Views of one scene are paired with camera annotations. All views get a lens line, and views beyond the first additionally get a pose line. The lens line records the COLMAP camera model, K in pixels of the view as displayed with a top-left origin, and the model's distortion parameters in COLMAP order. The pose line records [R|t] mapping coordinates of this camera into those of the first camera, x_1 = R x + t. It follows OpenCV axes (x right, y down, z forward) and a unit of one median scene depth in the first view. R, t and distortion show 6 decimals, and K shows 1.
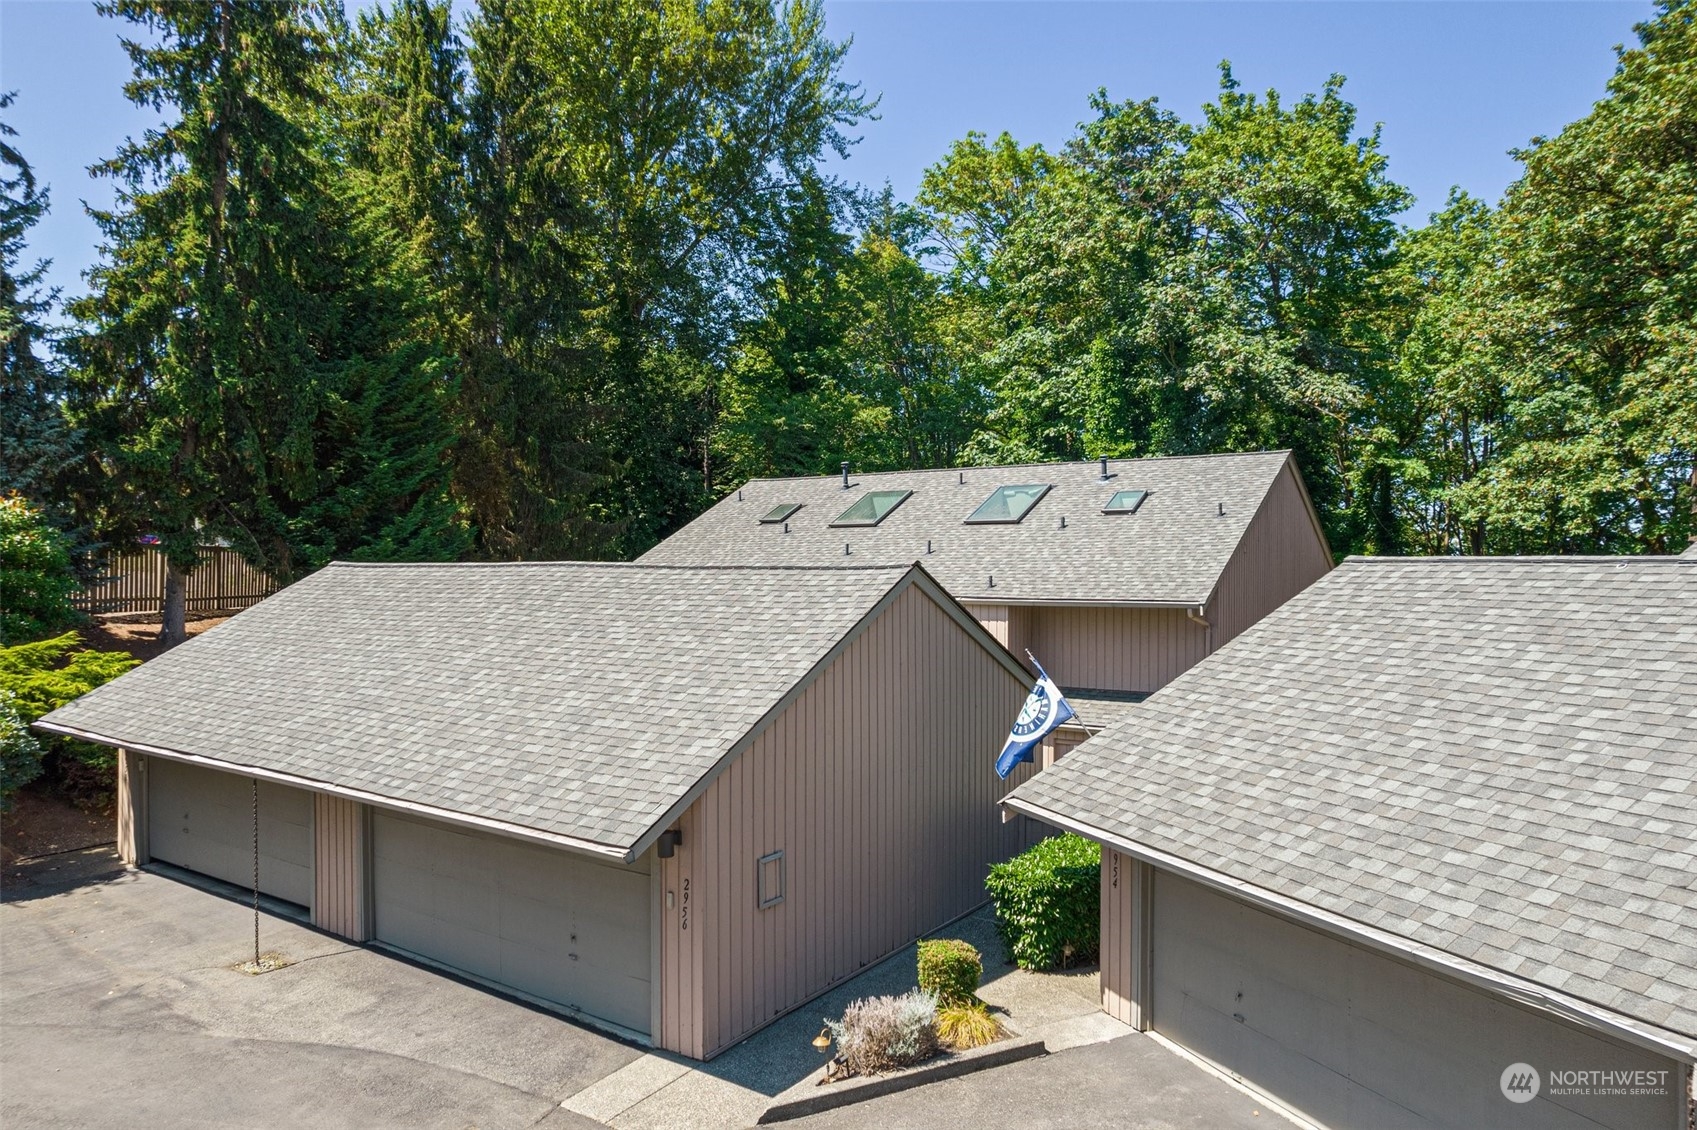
lens RADIAL K [[1118.9, 0, 848.5], [0, 1118.9, 565.0], [0, 0, 1]] dist [-0.072928, 0.068367]
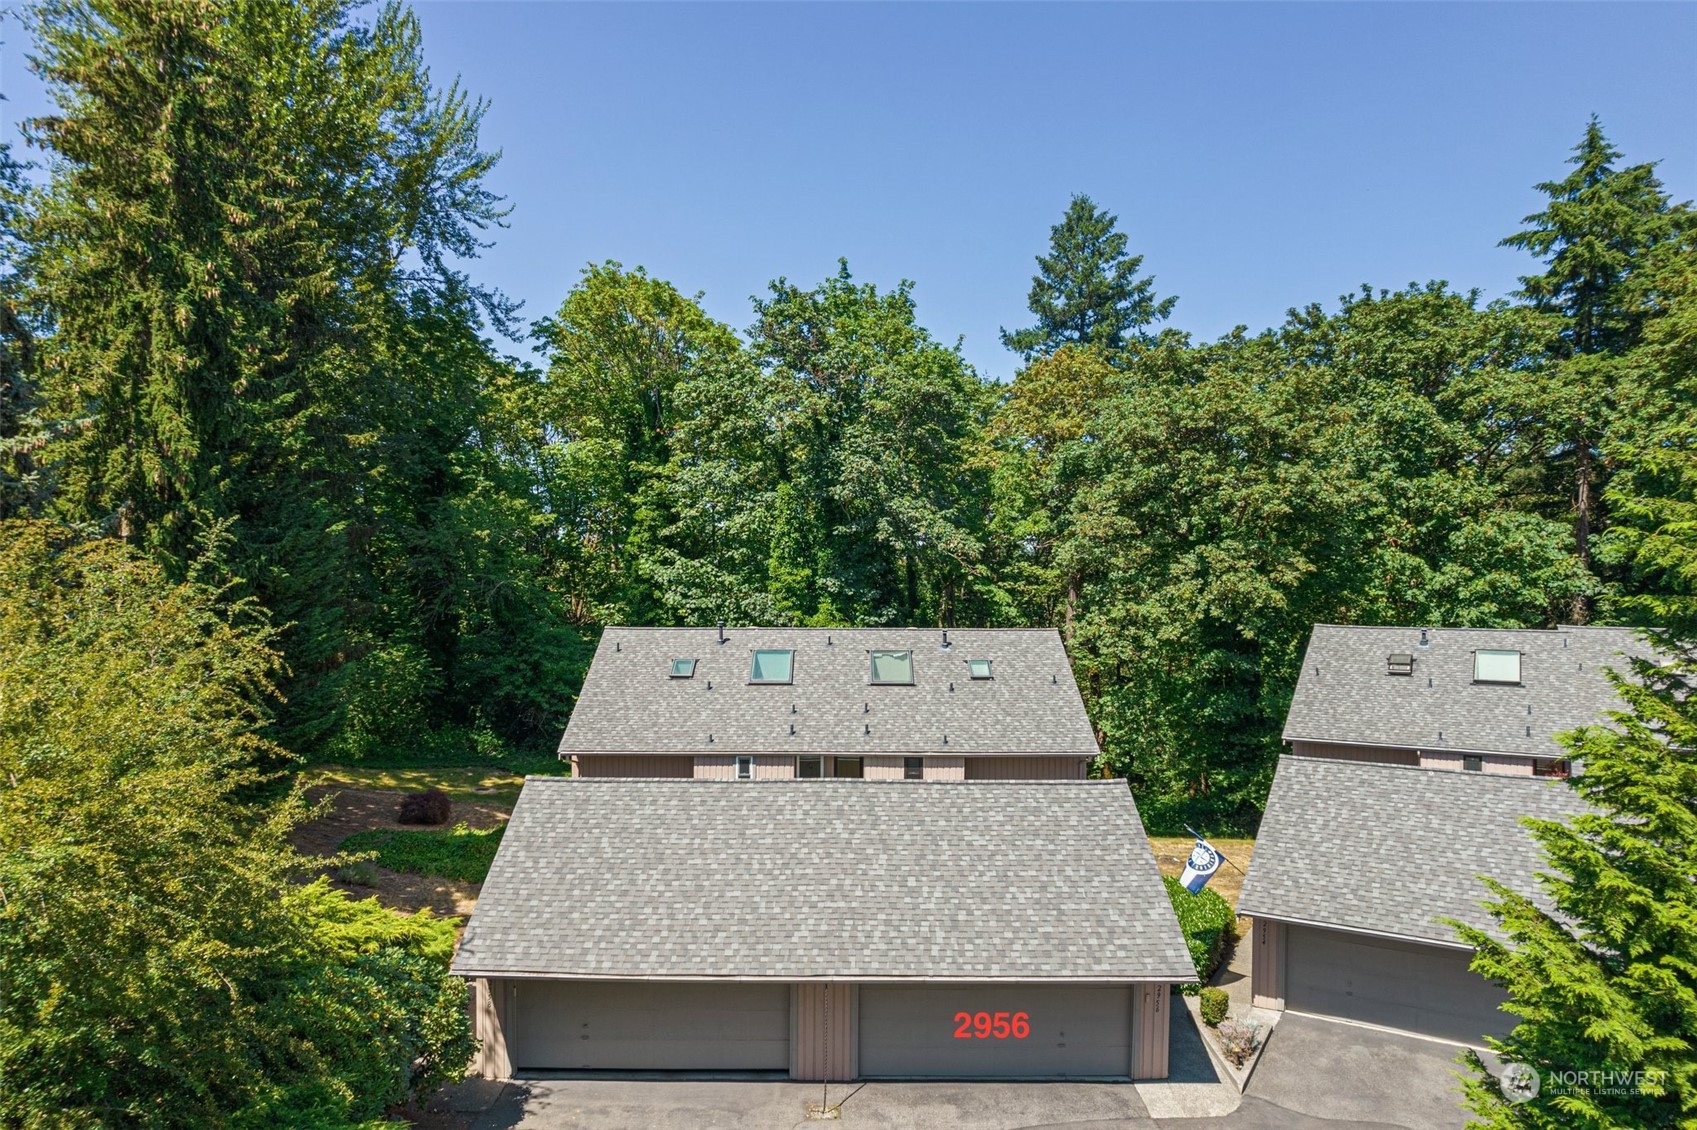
lens RADIAL K [[1118.9, 0, 848.5], [0, 1118.9, 565.0], [0, 0, 1]] dist [-0.072928, 0.068367]
pose [[0.819436, 0.005803, 0.573141, -0.445819], [-0.004005, 0.999982, -0.004399, -0.112691], [-0.573157, 0.001309, 0.819445, -0.062733]]
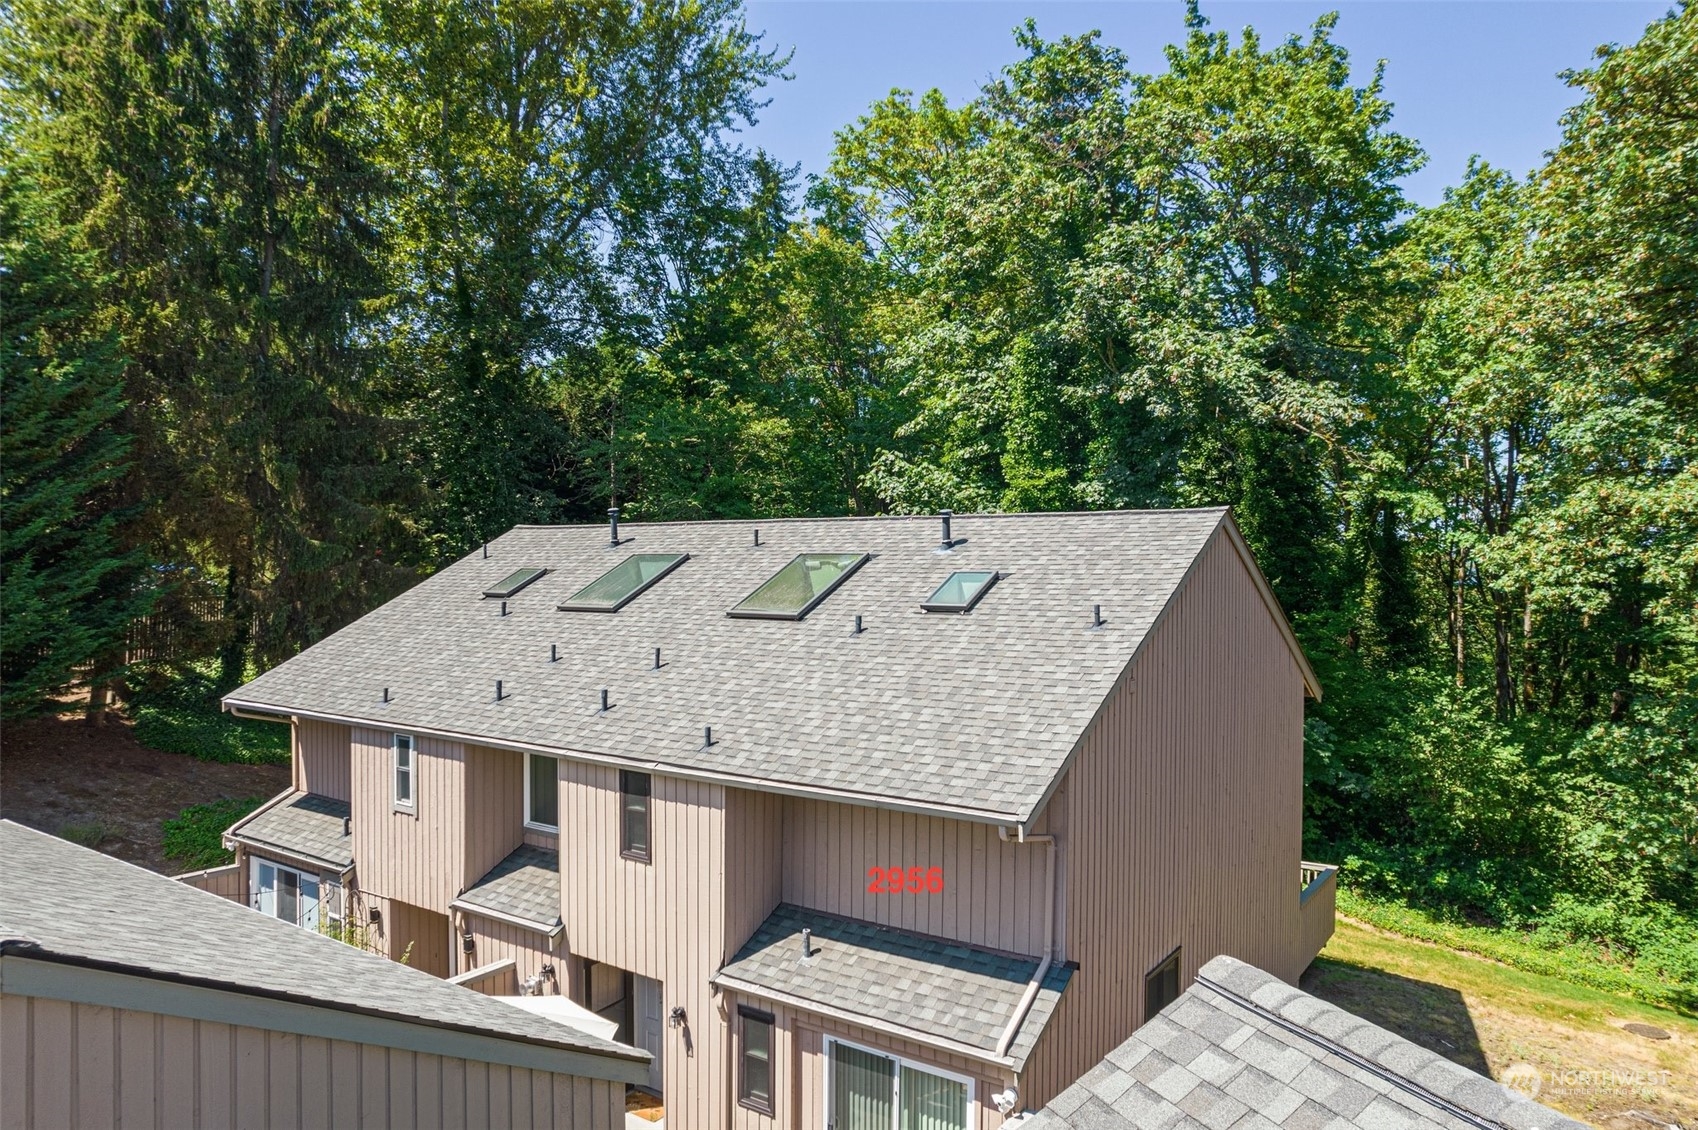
lens RADIAL K [[1119.6, 0, 849.0], [0, 1119.6, 565.0], [0, 0, 1]] dist [-0.072928, 0.068367]
pose [[0.999964, 0.003764, -0.007661, 0.114636], [-0.003764, 0.999993, 0.000078, -0.042845], [0.007661, -0.000049, 0.999971, 0.221641]]
